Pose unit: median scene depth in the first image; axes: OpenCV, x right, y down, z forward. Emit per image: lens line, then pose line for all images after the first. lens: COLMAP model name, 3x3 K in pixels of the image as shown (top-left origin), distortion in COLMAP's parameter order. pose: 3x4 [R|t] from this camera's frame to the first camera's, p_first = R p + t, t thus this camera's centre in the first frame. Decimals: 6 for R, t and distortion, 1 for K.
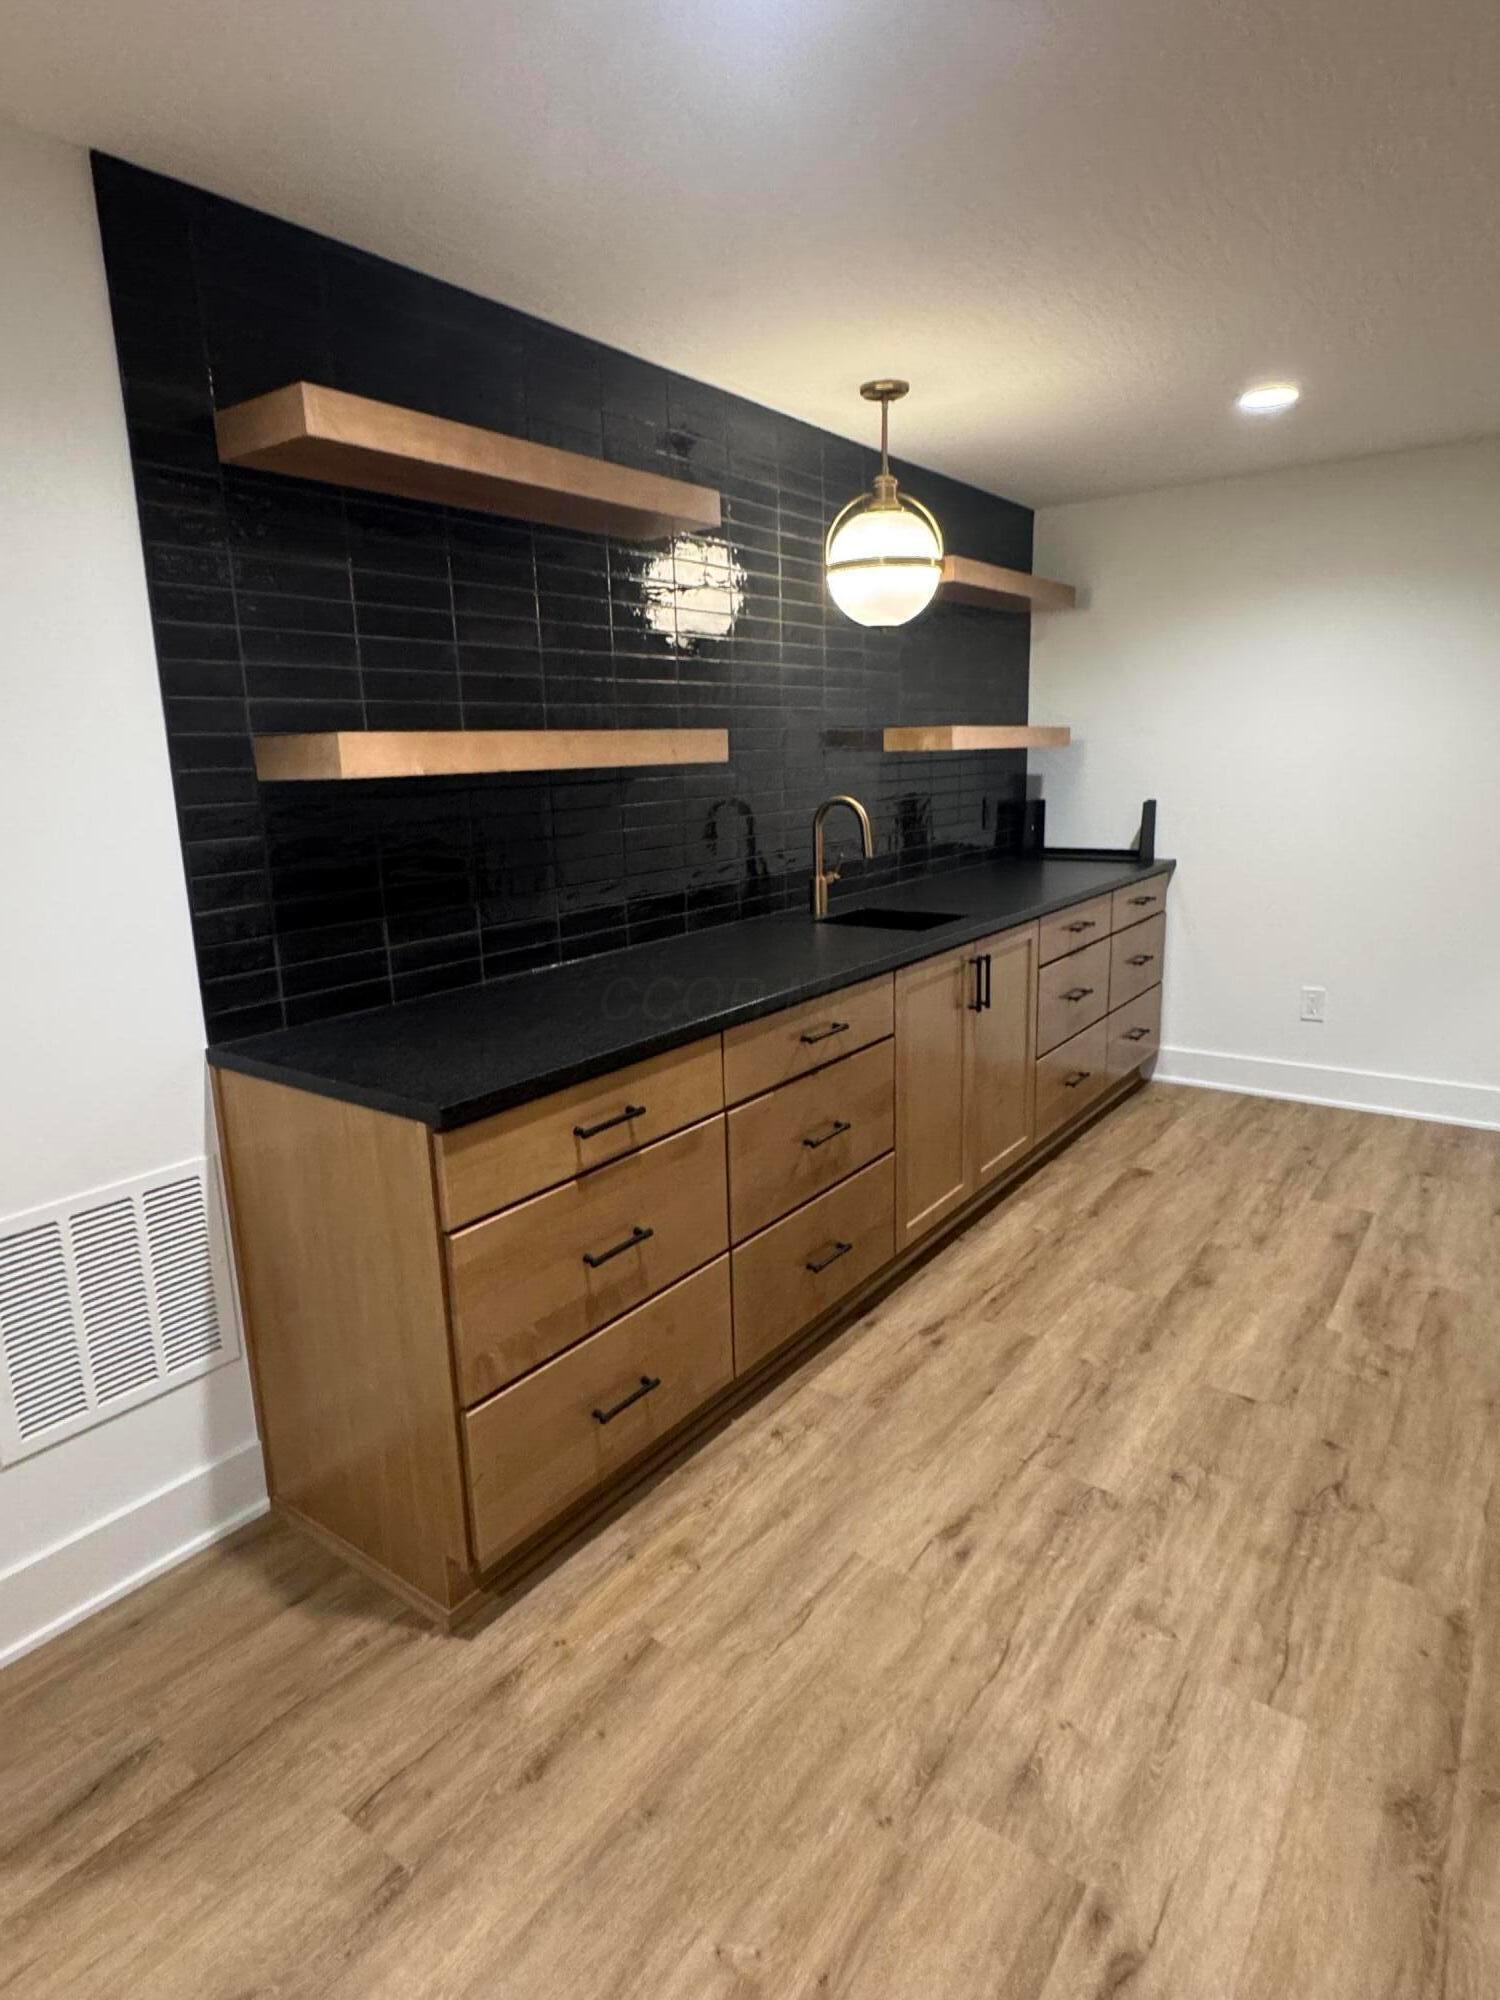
lens RADIAL K [[1123.2, 0, 746.3], [0, 1123.2, 985.1], [0, 0, 1]] dist [-0.003169, 0.002614]
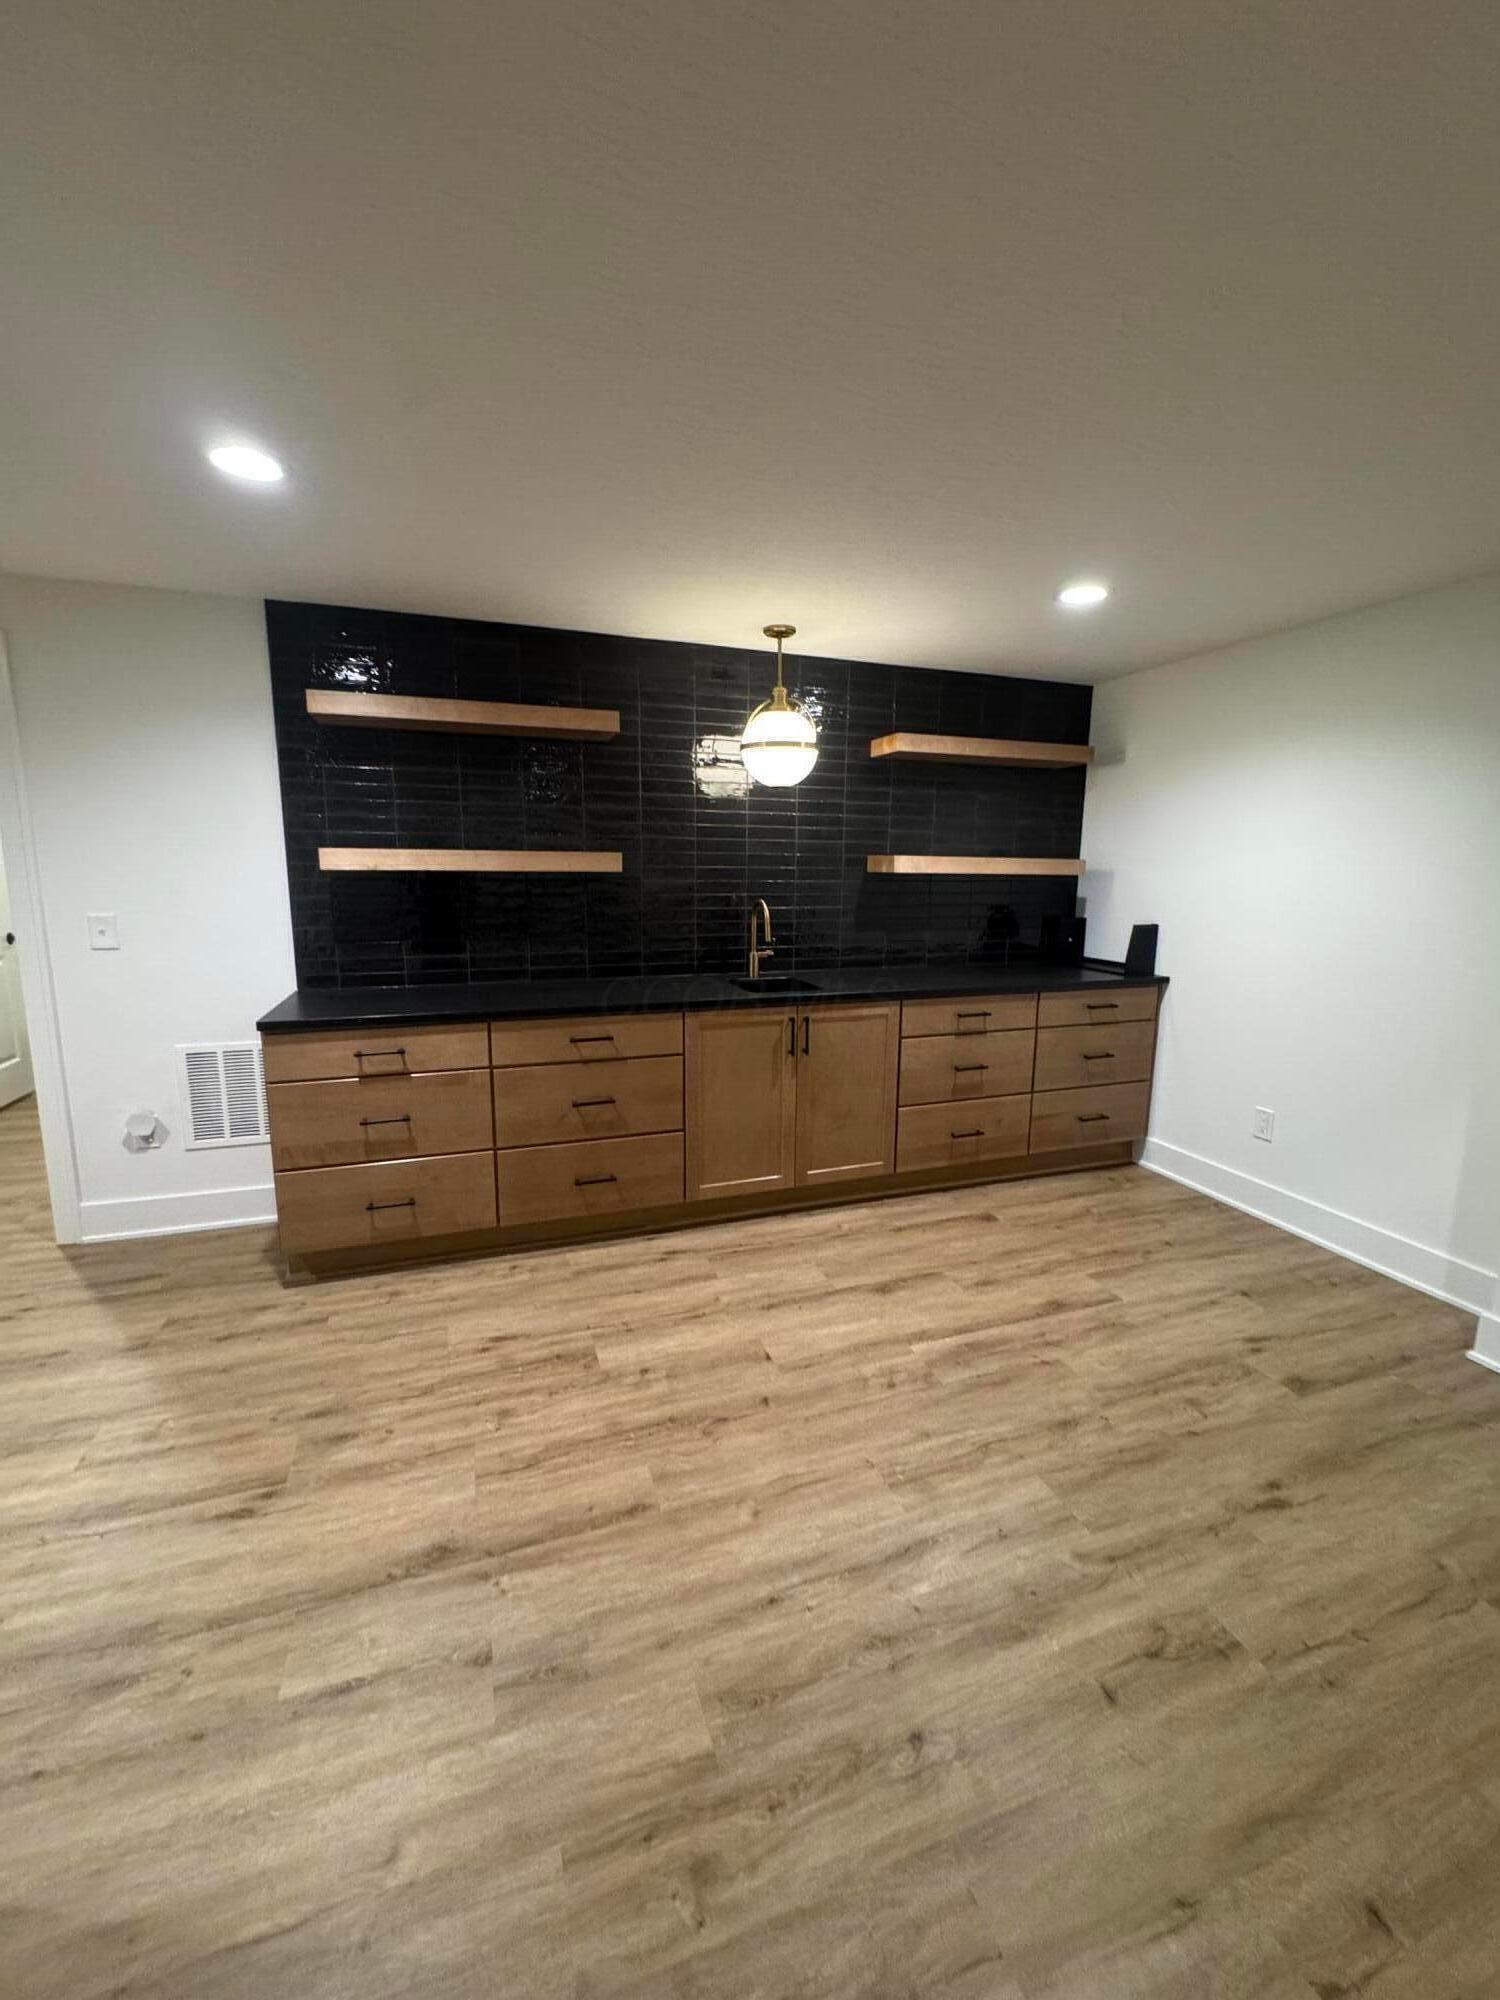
lens RADIAL K [[800.5, 0, 739.9], [0, 800.5, 995.5], [0, 0, 1]] dist [-0.001807, 0.000792]
pose [[0.824066, 0.128209, -0.551795, 0.759047], [-0.150205, 0.988640, 0.005389, -0.050523], [0.546217, 0.078442, 0.833962, 0.126441]]
